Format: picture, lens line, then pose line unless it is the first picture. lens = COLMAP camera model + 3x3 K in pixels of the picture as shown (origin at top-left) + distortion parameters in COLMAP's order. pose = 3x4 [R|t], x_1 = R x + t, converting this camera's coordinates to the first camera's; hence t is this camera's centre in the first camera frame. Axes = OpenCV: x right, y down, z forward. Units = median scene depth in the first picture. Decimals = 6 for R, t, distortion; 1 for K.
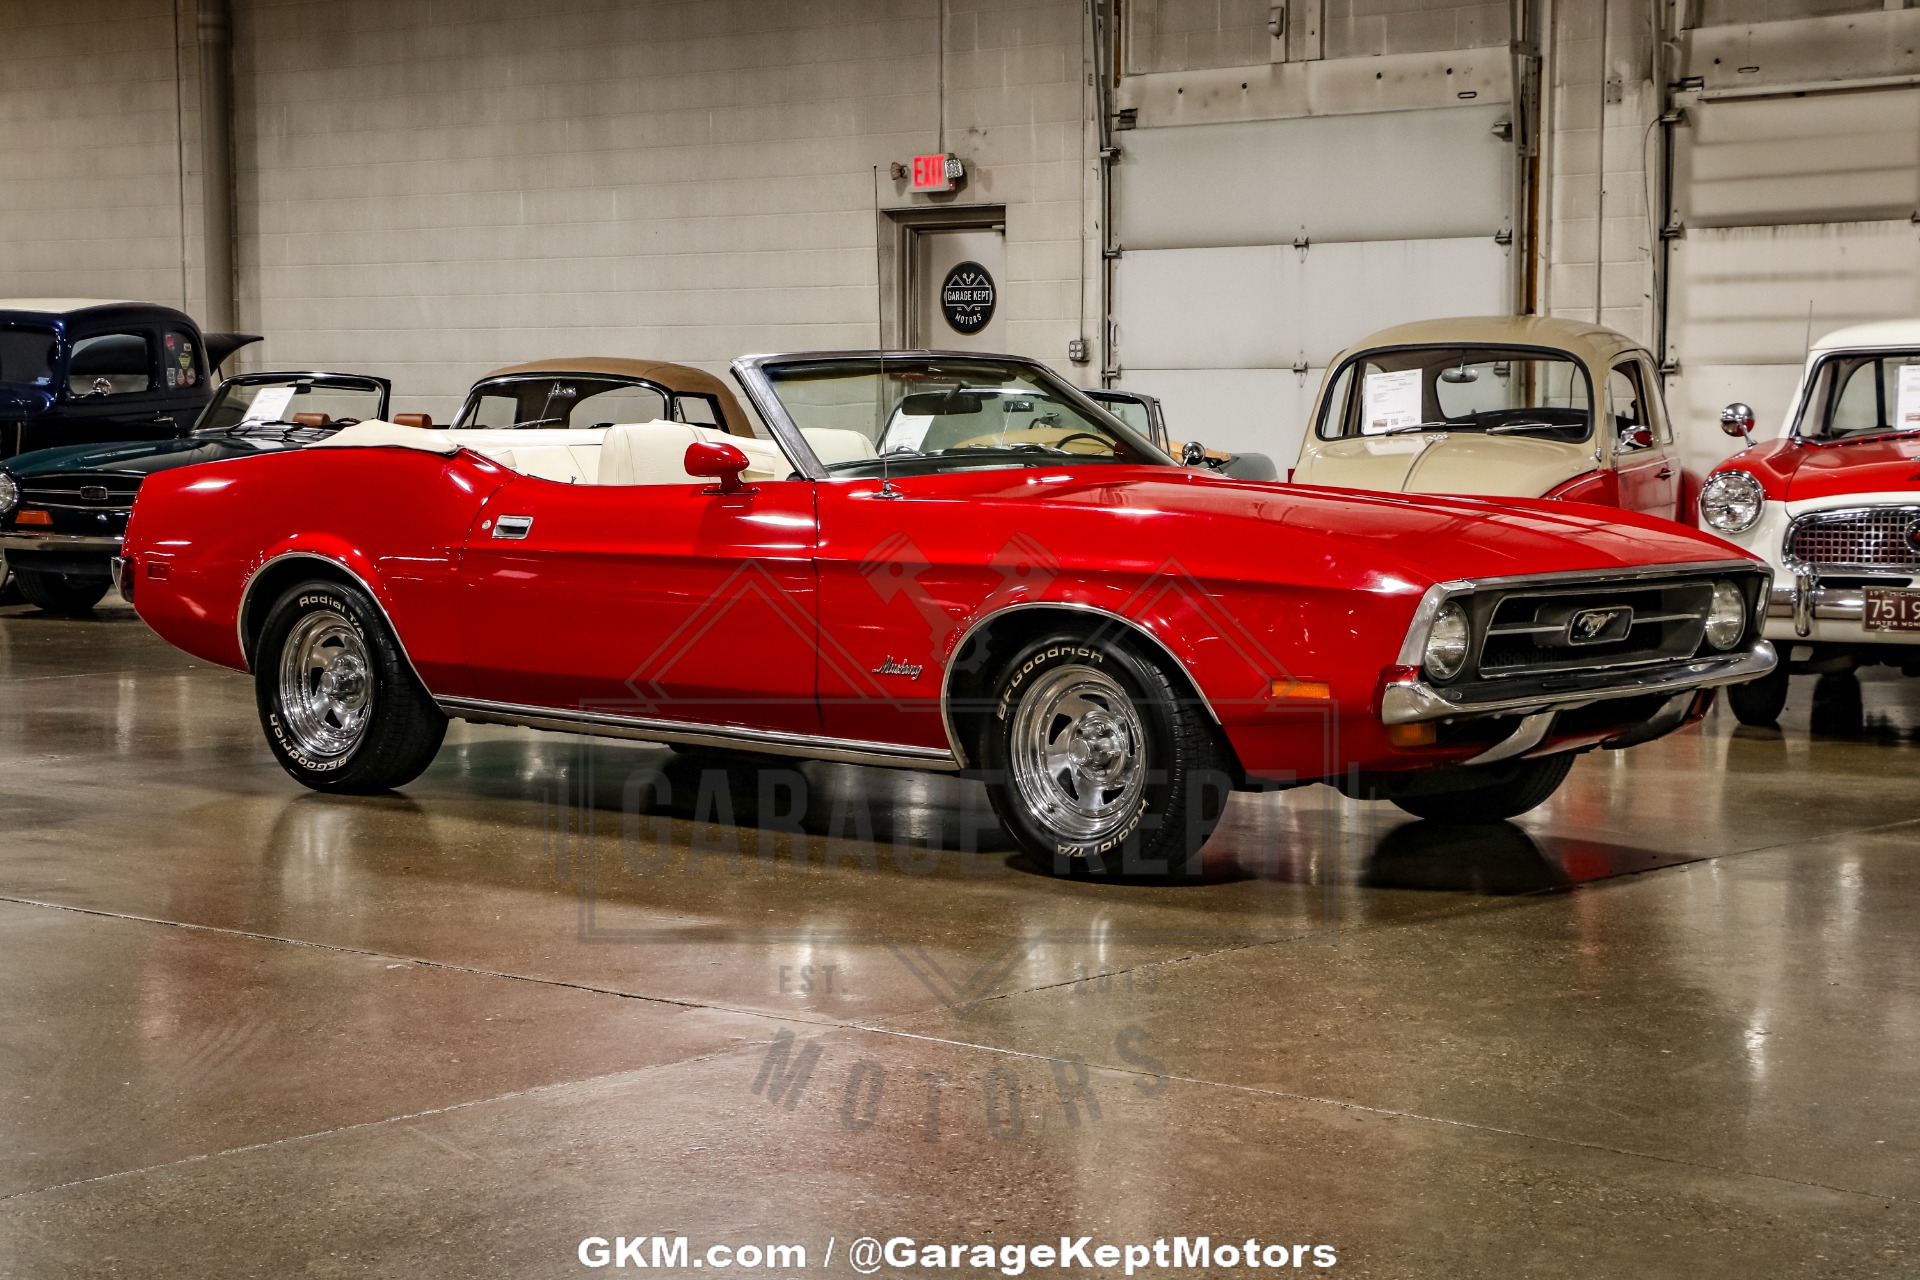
lens RADIAL K [[3596.5, 0, 965.1], [0, 3596.5, 634.2], [0, 0, 1]] dist [0.194734, 0.583554]
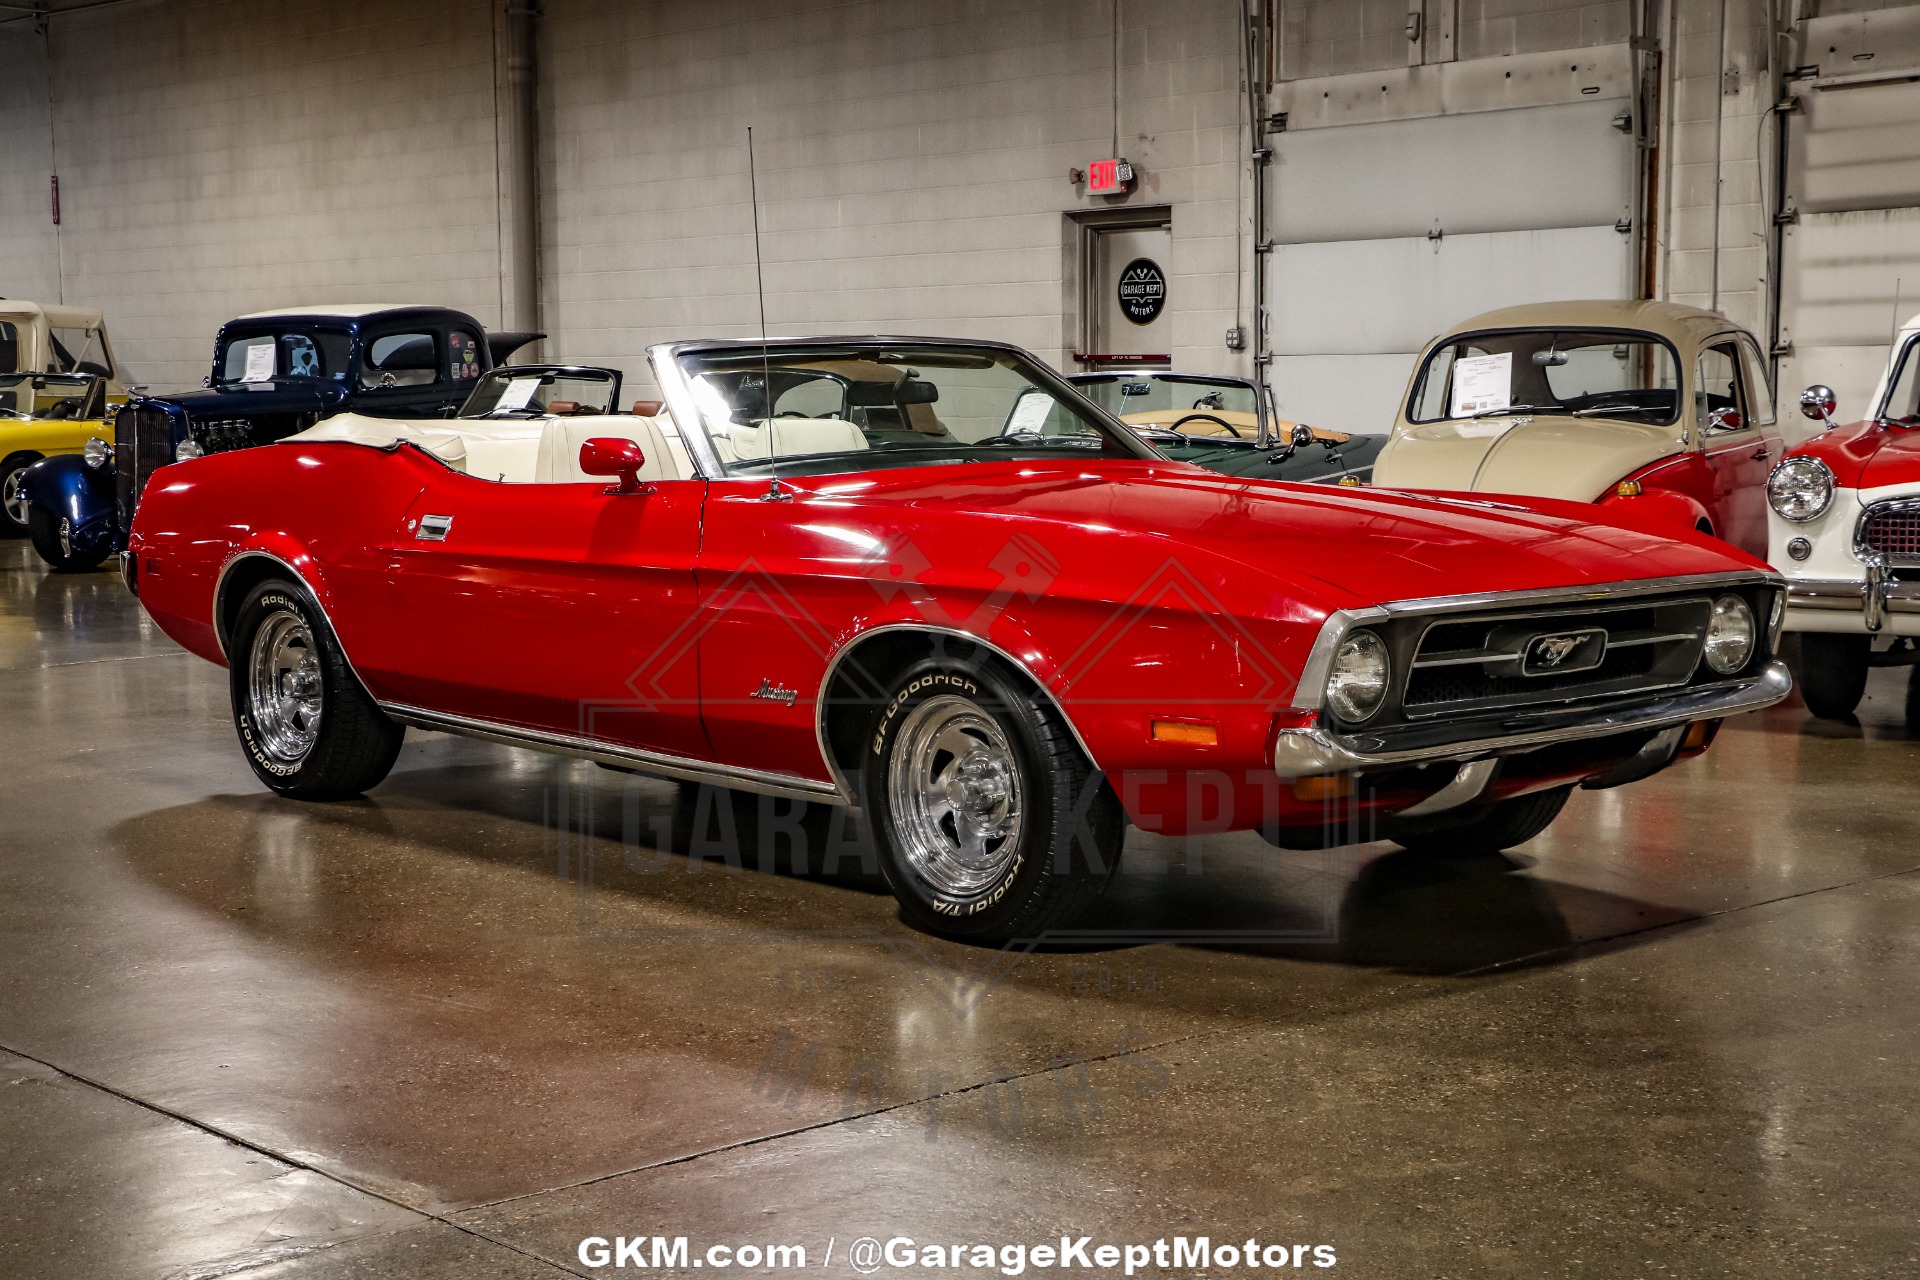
lens RADIAL K [[2826.9, 0, 963.3], [0, 2826.9, 637.4], [0, 0, 1]] dist [0.031458, 0.580859]
pose [[0.993009, 0.003543, -0.117984, 0.057982], [-0.000598, 0.999688, 0.024990, -0.011450], [0.118036, -0.024745, 0.992701, 0.163759]]
